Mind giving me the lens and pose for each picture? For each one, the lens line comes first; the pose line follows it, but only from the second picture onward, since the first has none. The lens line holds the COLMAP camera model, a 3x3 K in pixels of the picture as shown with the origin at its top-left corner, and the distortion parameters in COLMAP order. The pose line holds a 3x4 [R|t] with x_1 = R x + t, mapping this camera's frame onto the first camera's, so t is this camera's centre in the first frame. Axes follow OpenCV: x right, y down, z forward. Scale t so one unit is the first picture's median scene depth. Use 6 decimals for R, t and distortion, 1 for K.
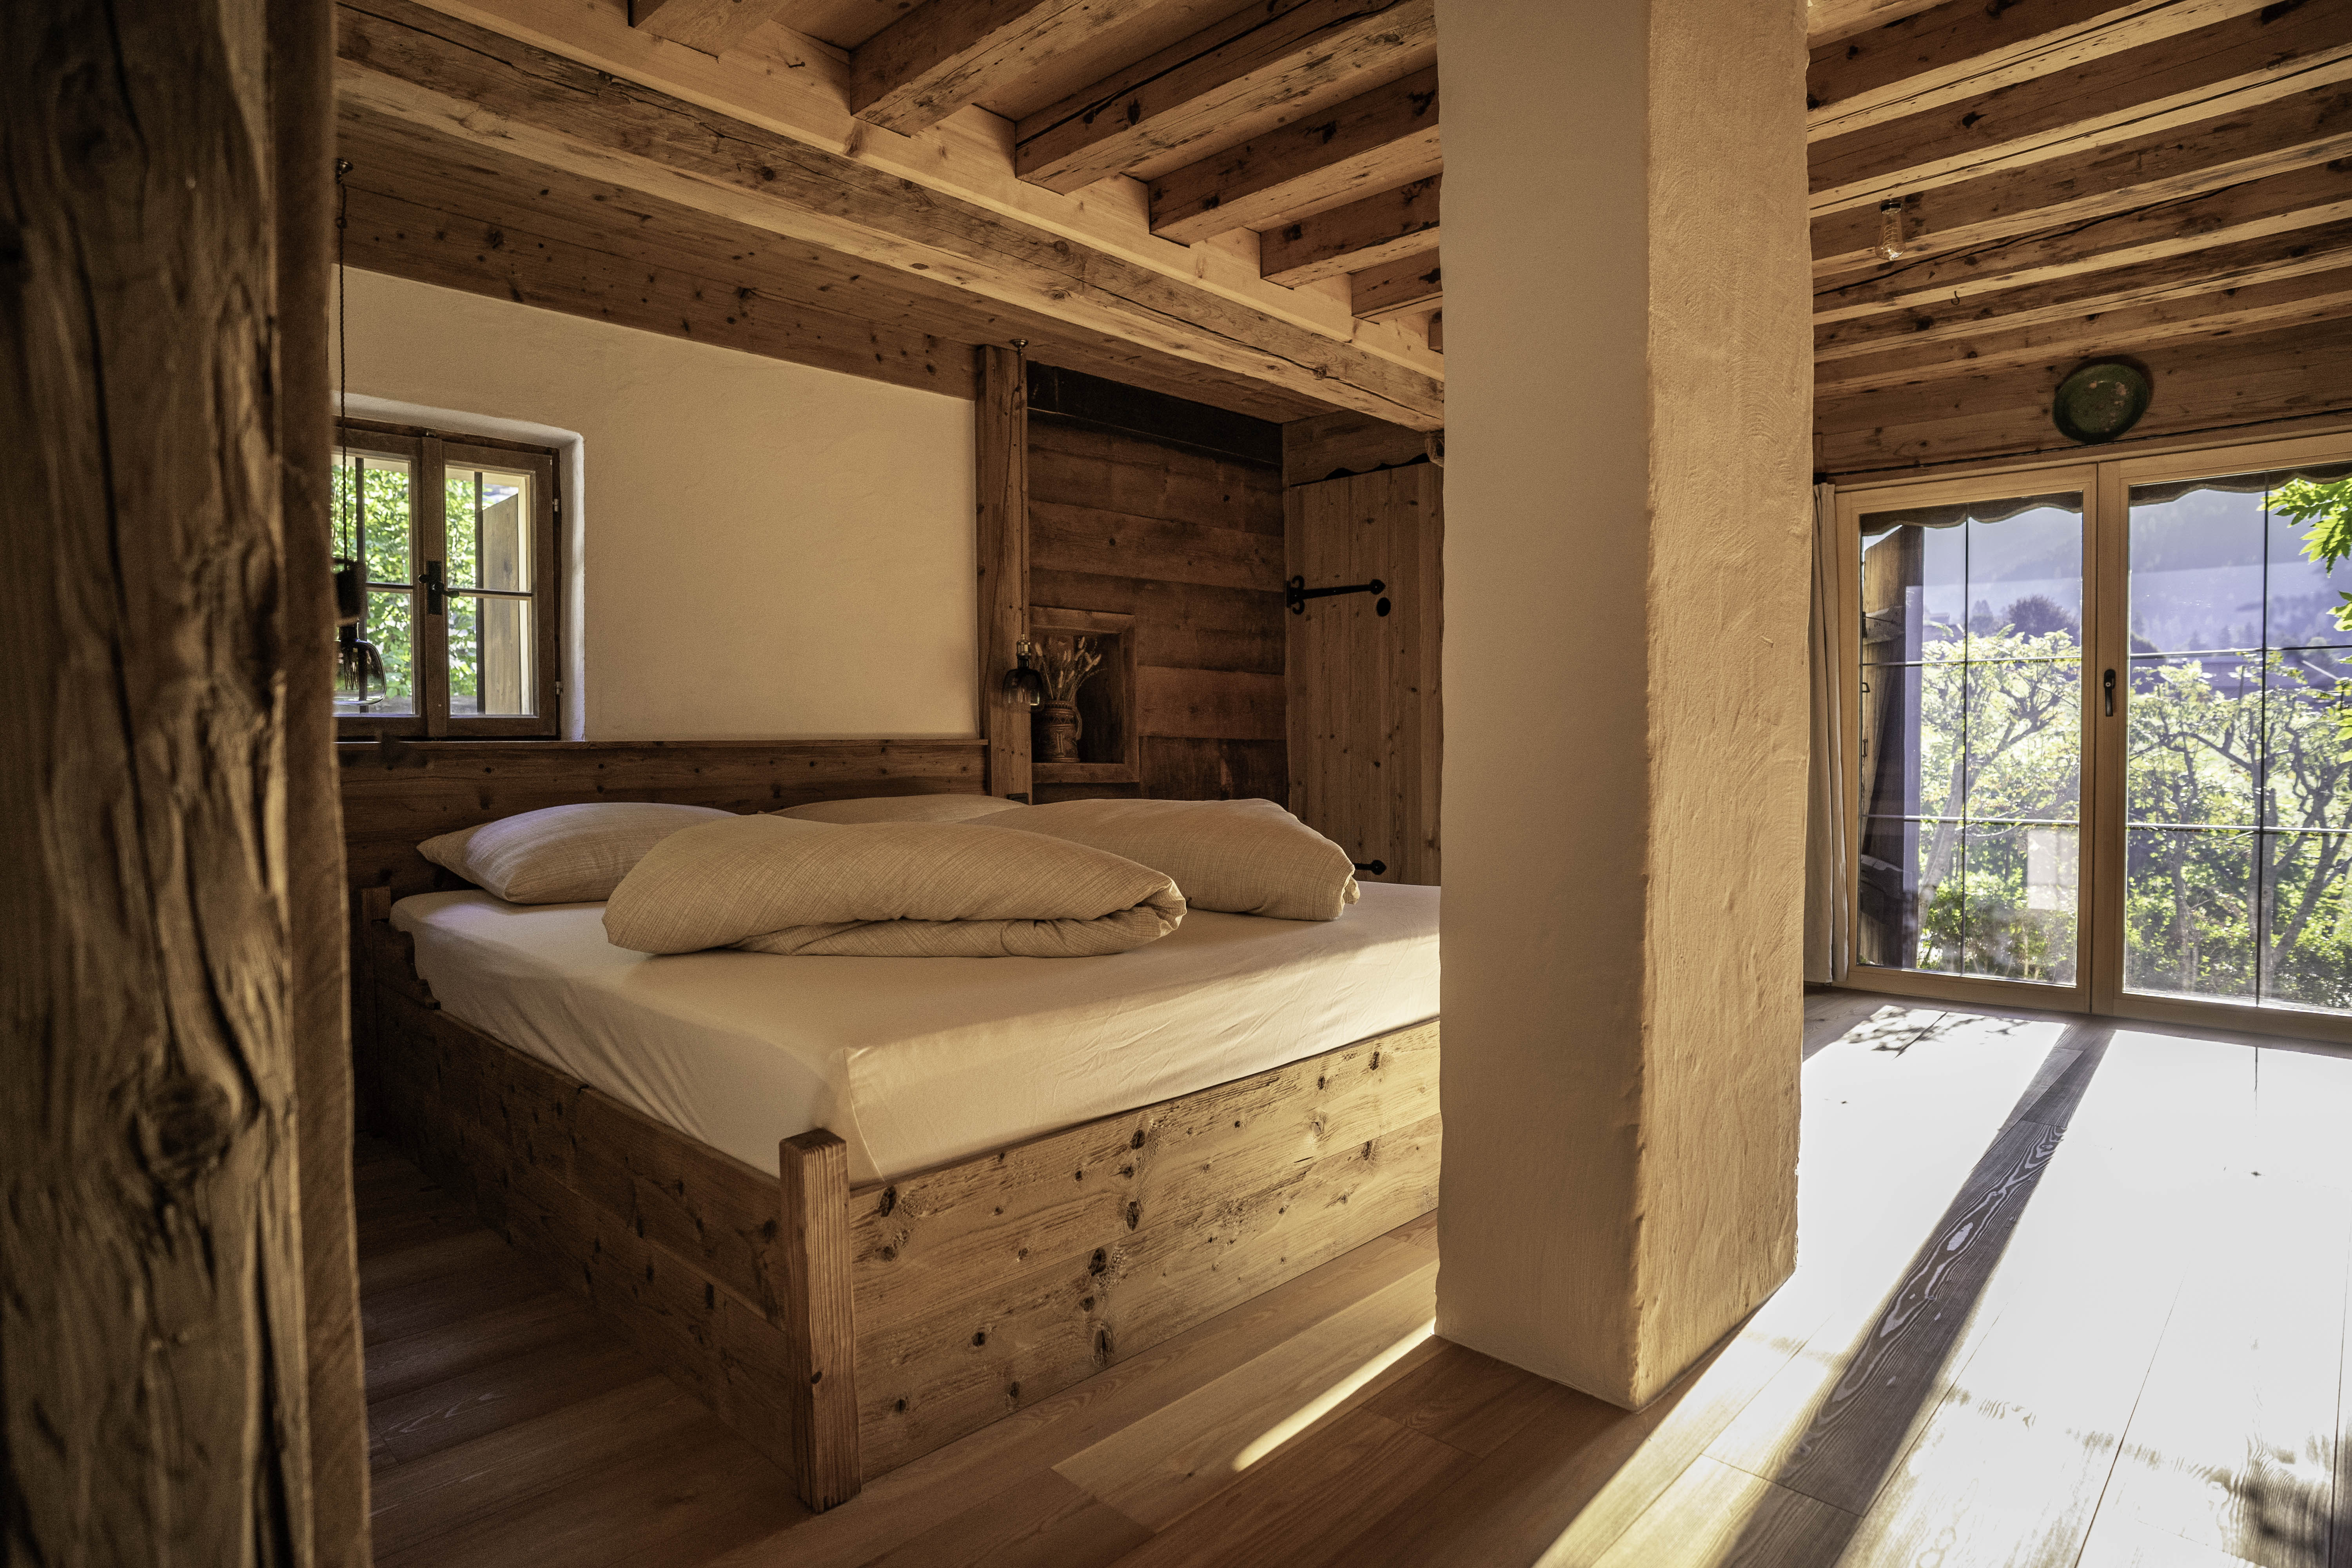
lens RADIAL K [[1253.5, 0, 1174.0], [0, 1253.5, 773.3], [0, 0, 1]] dist [-0.083913, 0.053399]
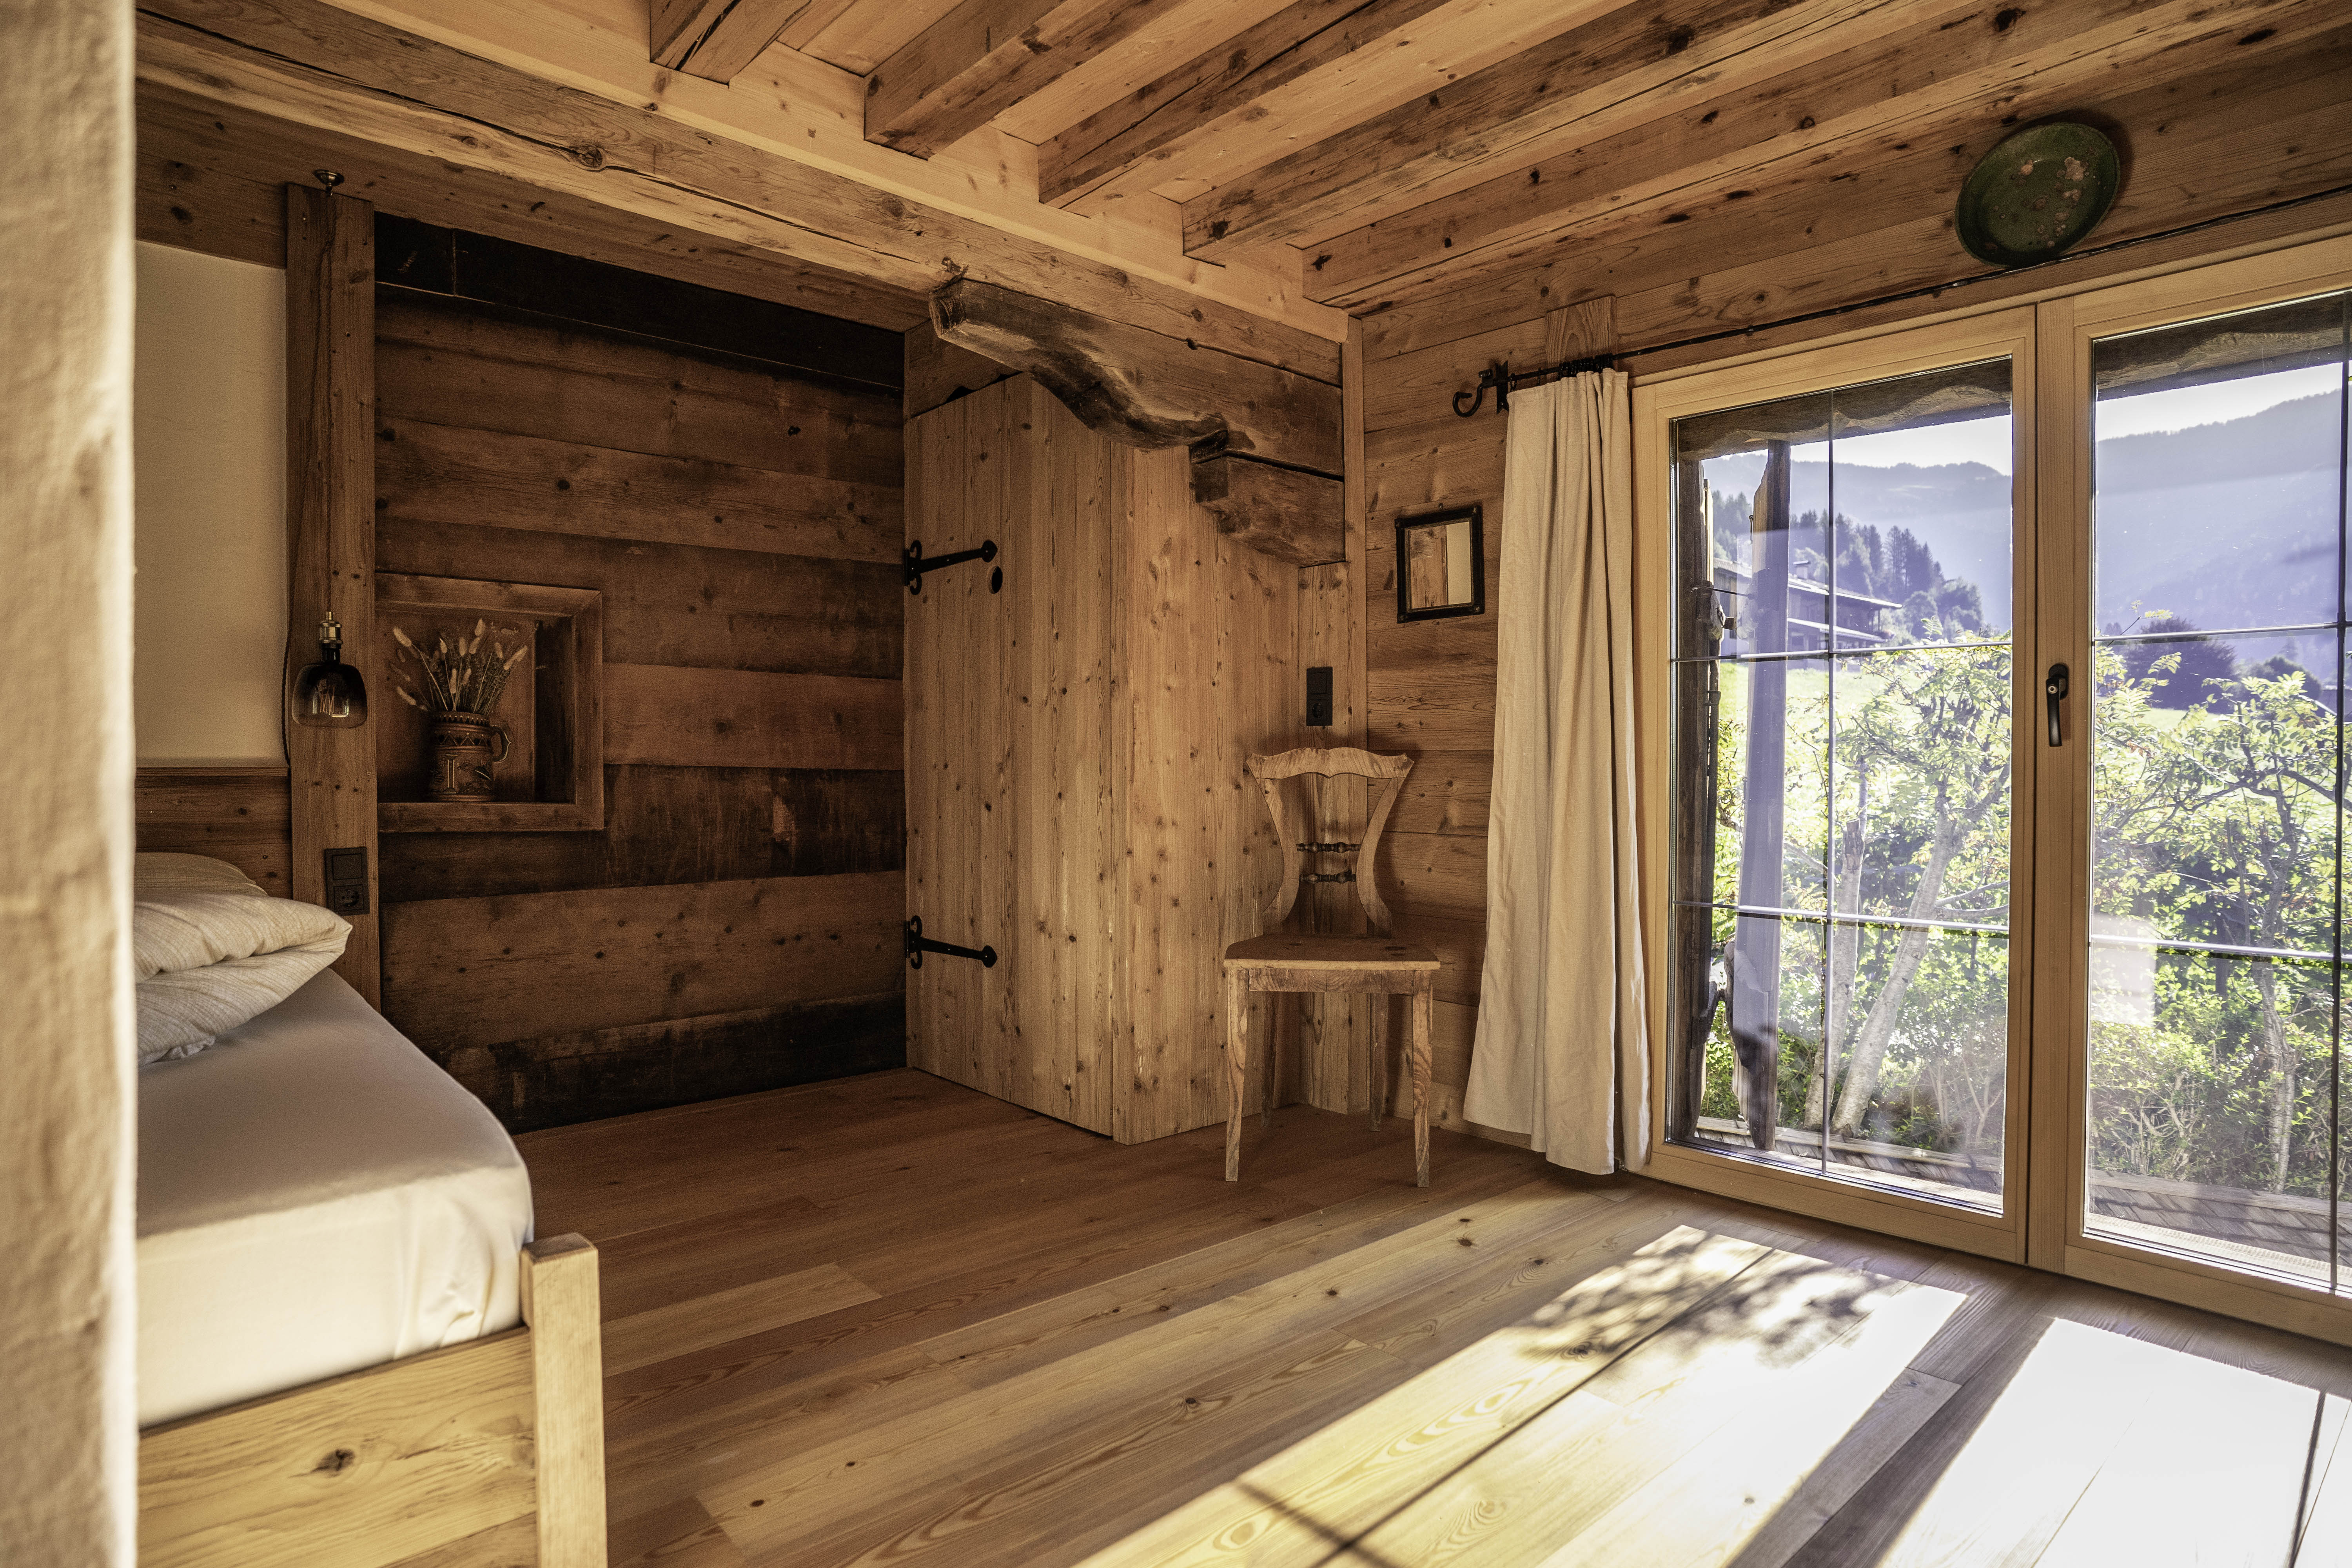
lens RADIAL K [[1253.5, 0, 1174.0], [0, 1253.5, 773.3], [0, 0, 1]] dist [-0.083913, 0.053399]
pose [[0.997229, 0.009959, -0.073727, 0.334174], [-0.011258, 0.999788, -0.017235, -0.016133], [0.073540, 0.018017, 0.997130, 0.336432]]
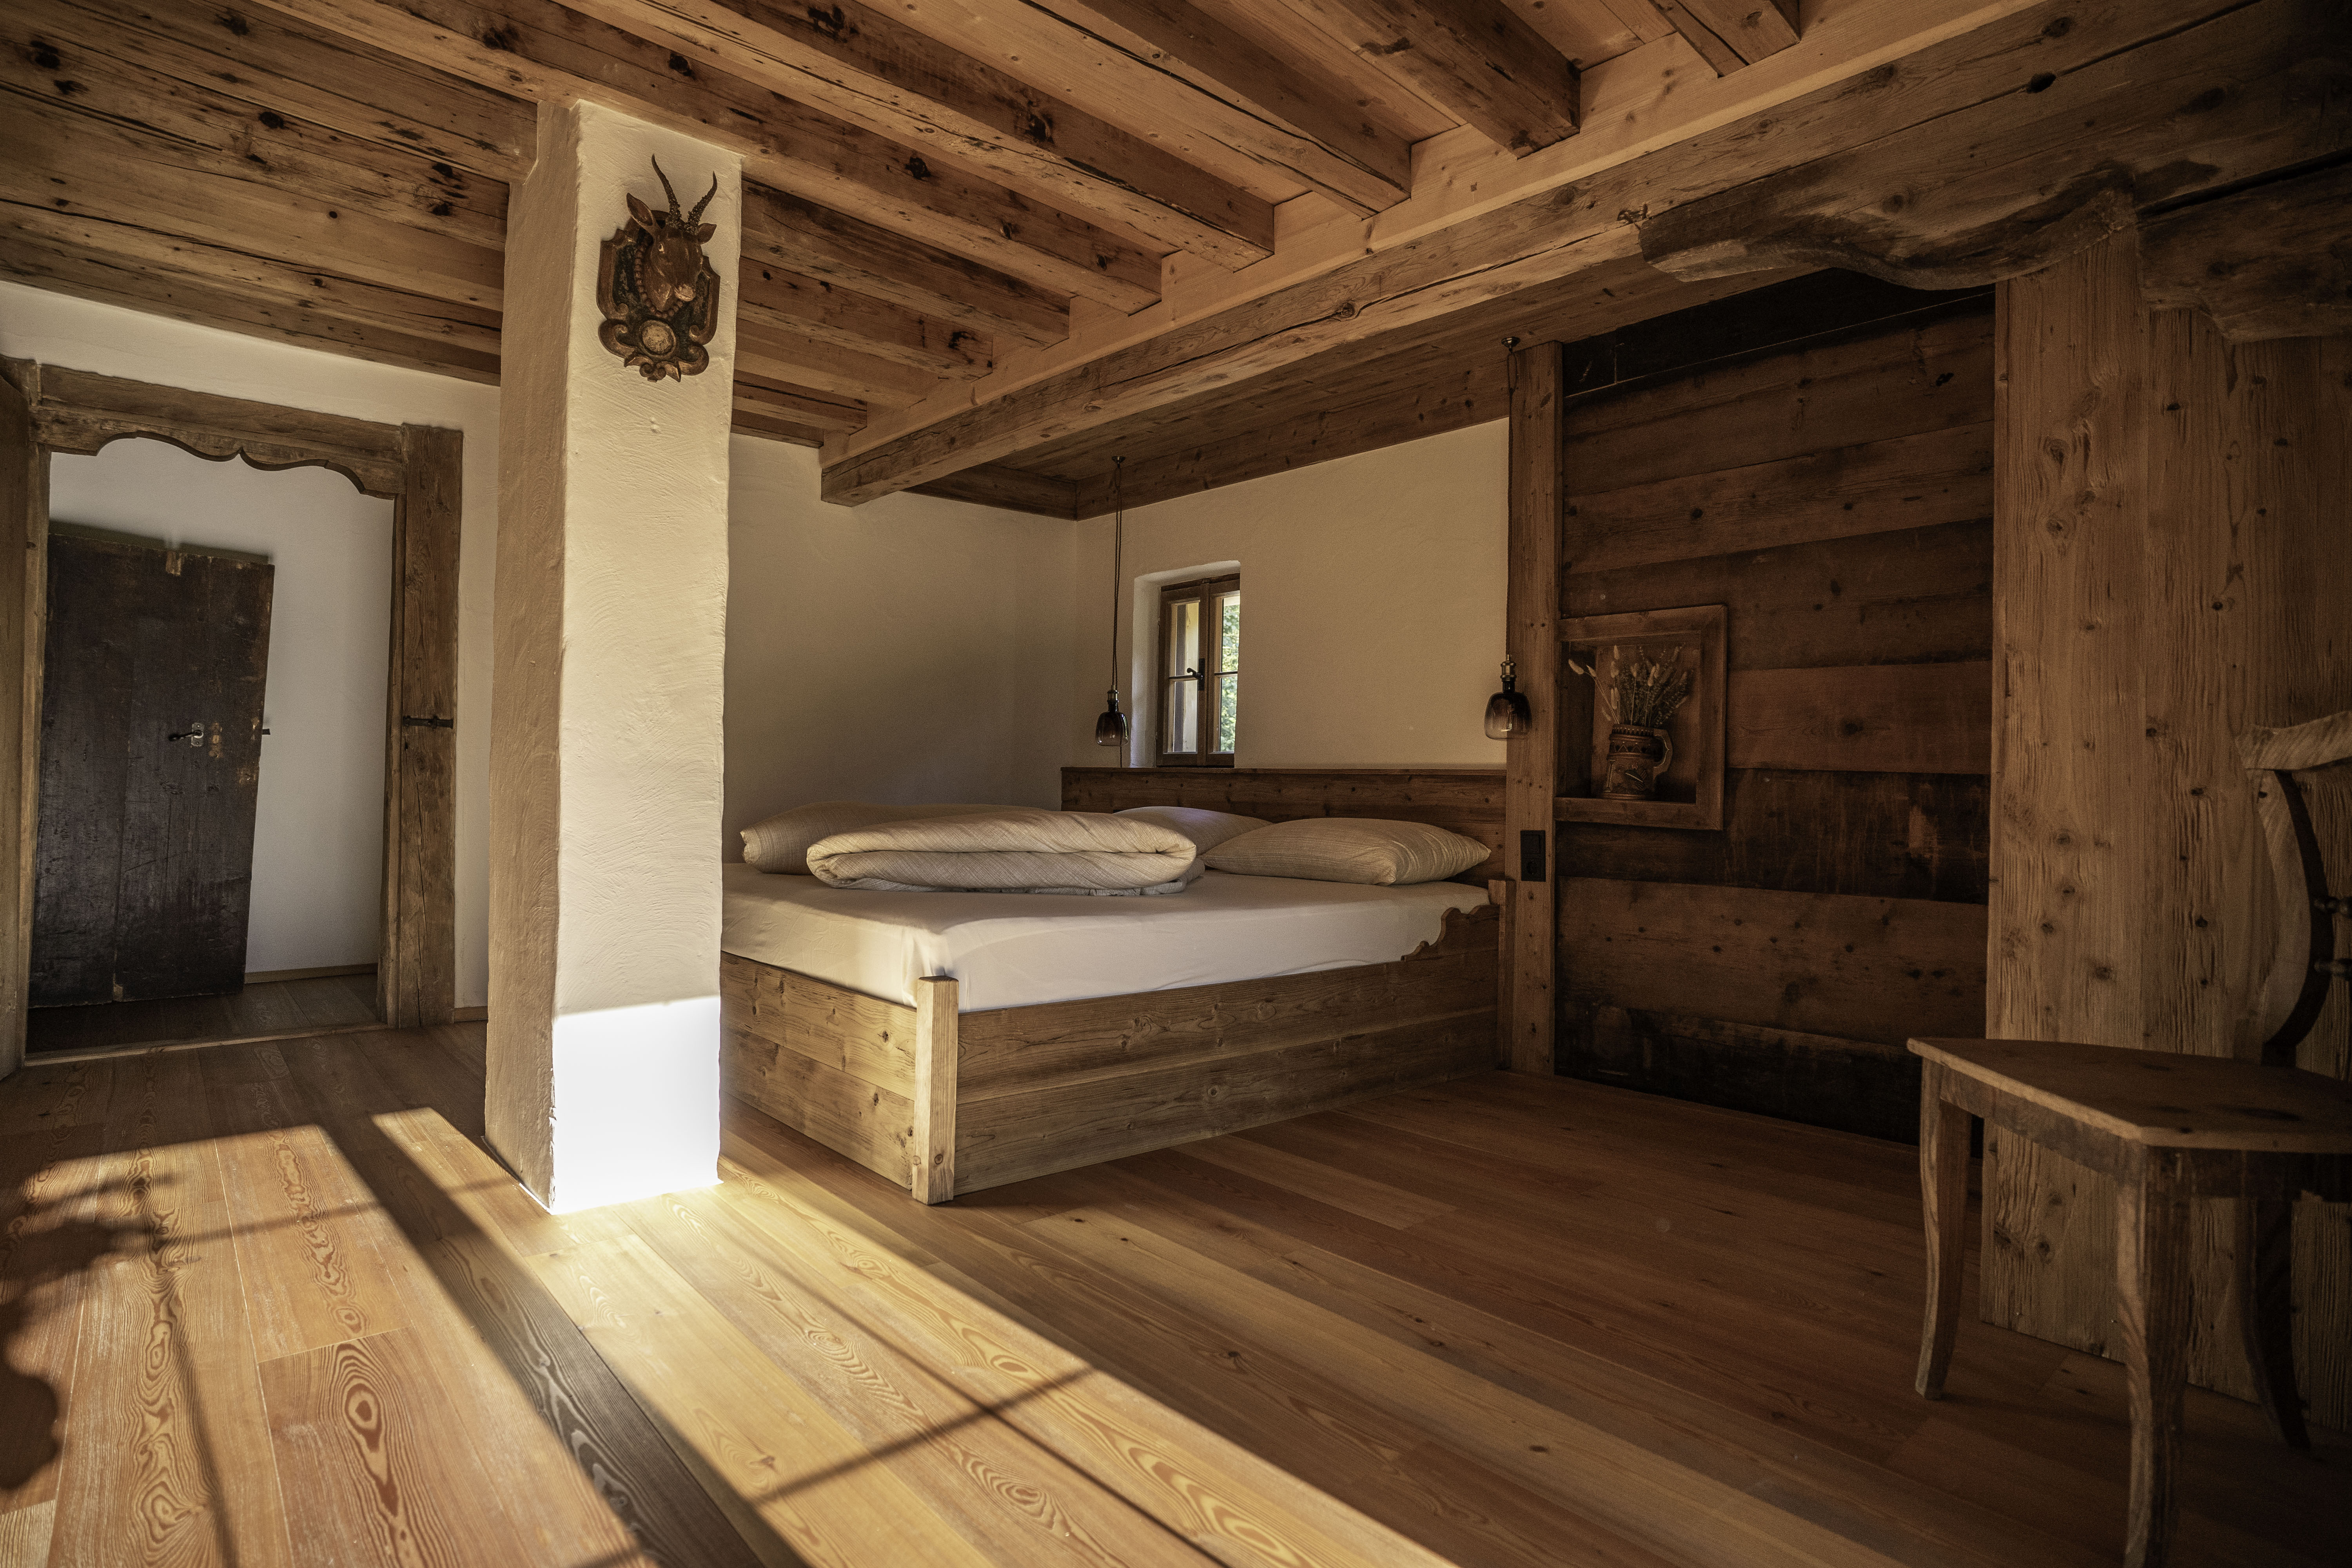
lens RADIAL K [[1239.8, 0, 1175.5], [0, 1239.8, 776.7], [0, 0, 1]] dist [-0.077894, 0.049950]
pose [[-0.069395, -0.005086, -0.997576, 0.700035], [-0.049887, 0.998754, -0.001622, -0.007278], [0.996341, 0.049653, -0.069562, 0.723195]]
